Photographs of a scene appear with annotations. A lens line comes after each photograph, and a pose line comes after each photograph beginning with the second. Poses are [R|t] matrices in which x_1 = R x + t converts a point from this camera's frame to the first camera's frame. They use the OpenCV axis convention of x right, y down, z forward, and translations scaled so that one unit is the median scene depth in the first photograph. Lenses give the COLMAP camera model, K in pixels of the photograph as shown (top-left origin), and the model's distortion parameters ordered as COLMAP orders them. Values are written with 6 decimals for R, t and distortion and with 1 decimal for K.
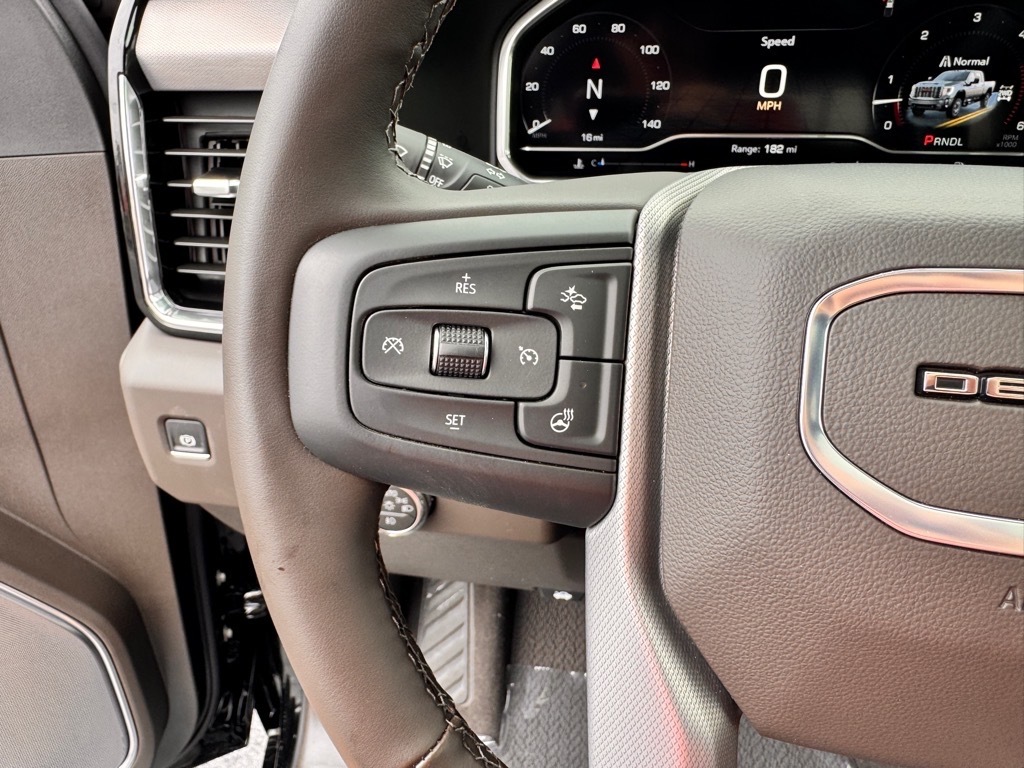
lens RADIAL K [[710.1, 0, 457.3], [0, 710.1, 378.5], [0, 0, 1]] dist [0.003565, -0.003667]
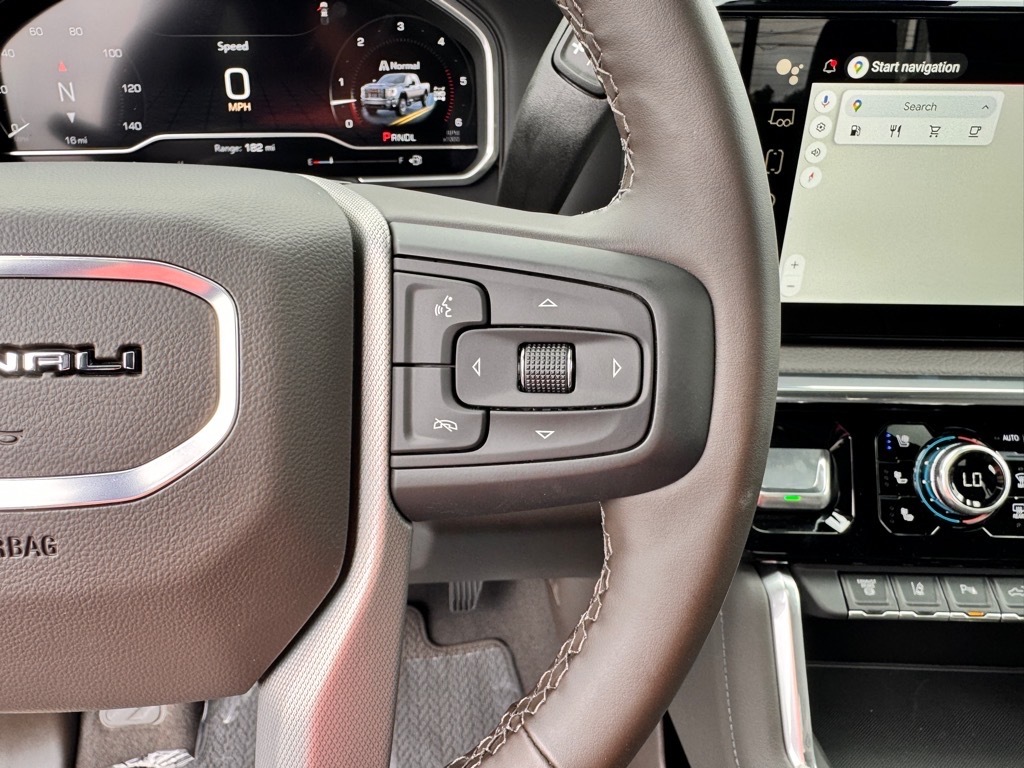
lens RADIAL K [[710.1, 0, 457.3], [0, 710.1, 378.5], [0, 0, 1]] dist [0.003565, -0.003667]
pose [[0.970078, -0.095876, 0.223064, 0.487519], [0.095866, 0.995335, 0.010898, 0.037839], [-0.223068, 0.010812, 0.974743, -0.098475]]
